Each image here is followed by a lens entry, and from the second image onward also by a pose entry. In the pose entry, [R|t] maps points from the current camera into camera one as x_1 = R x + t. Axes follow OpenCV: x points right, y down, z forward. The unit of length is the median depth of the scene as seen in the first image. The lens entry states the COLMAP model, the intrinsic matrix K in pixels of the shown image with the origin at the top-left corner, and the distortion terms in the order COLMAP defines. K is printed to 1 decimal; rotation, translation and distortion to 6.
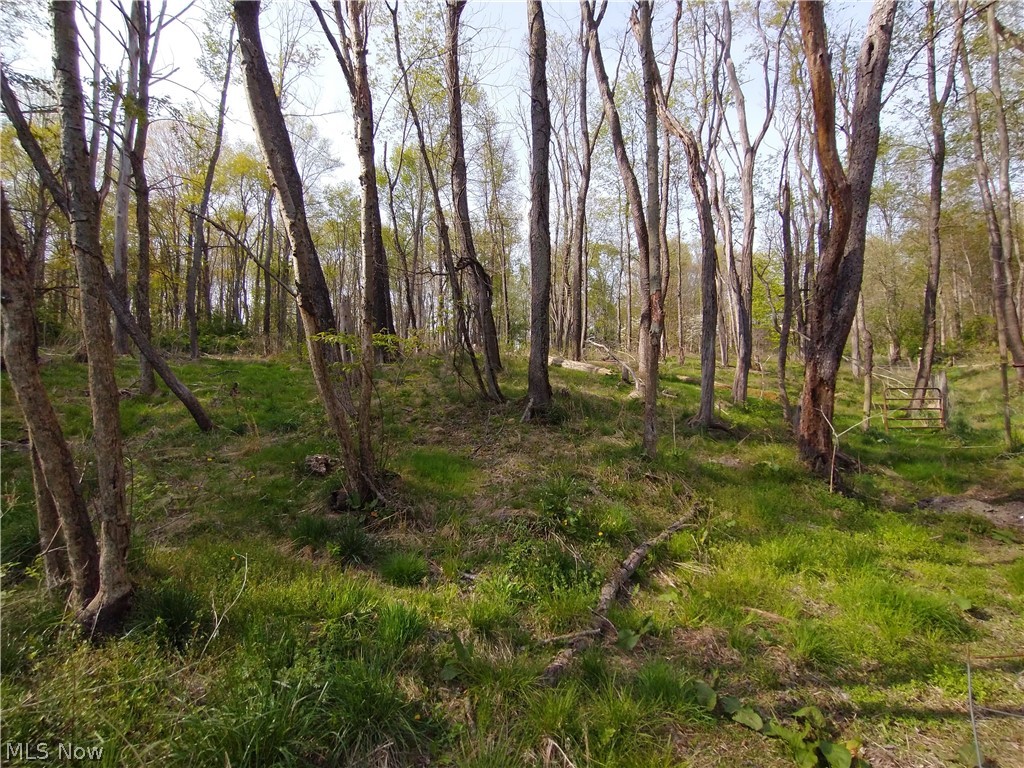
lens RADIAL K [[466.2, 0, 508.0], [0, 466.2, 380.6], [0, 0, 1]] dist [-0.000783, 0.000031]
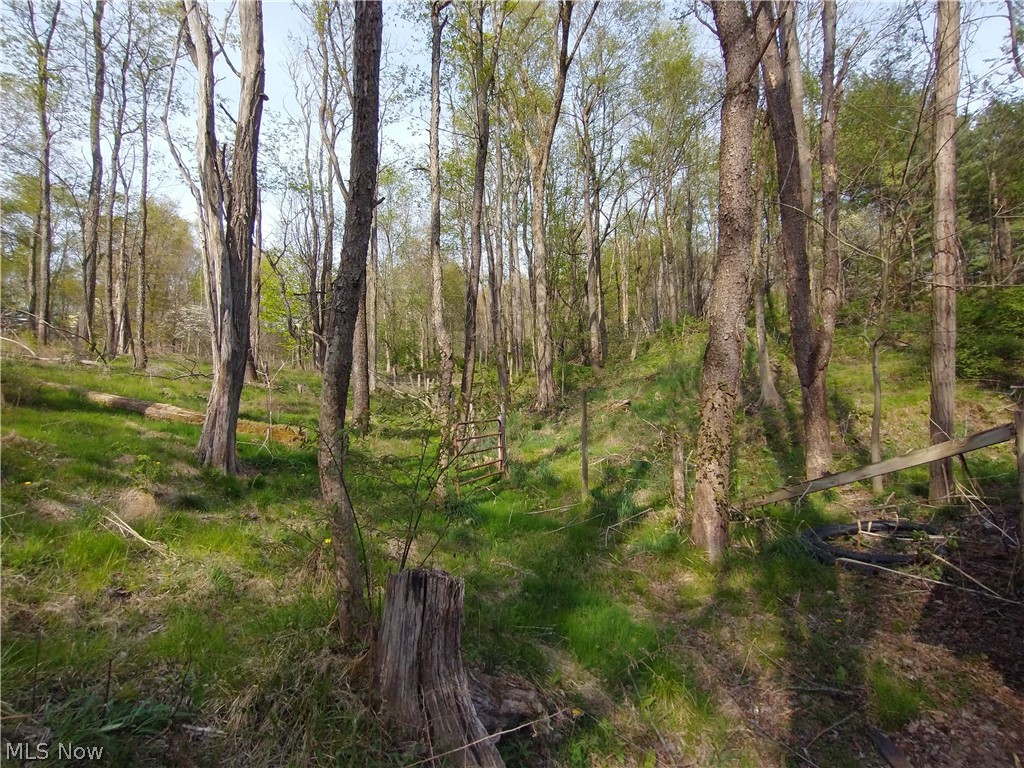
lens RADIAL K [[466.2, 0, 508.0], [0, 466.2, 380.0], [0, 0, 1]] dist [-0.000783, 0.000031]
pose [[0.566486, 0.033232, 0.823401, 0.181982], [-0.018080, 0.999447, -0.027898, -0.015222], [-0.823873, 0.000917, 0.566773, 0.330751]]
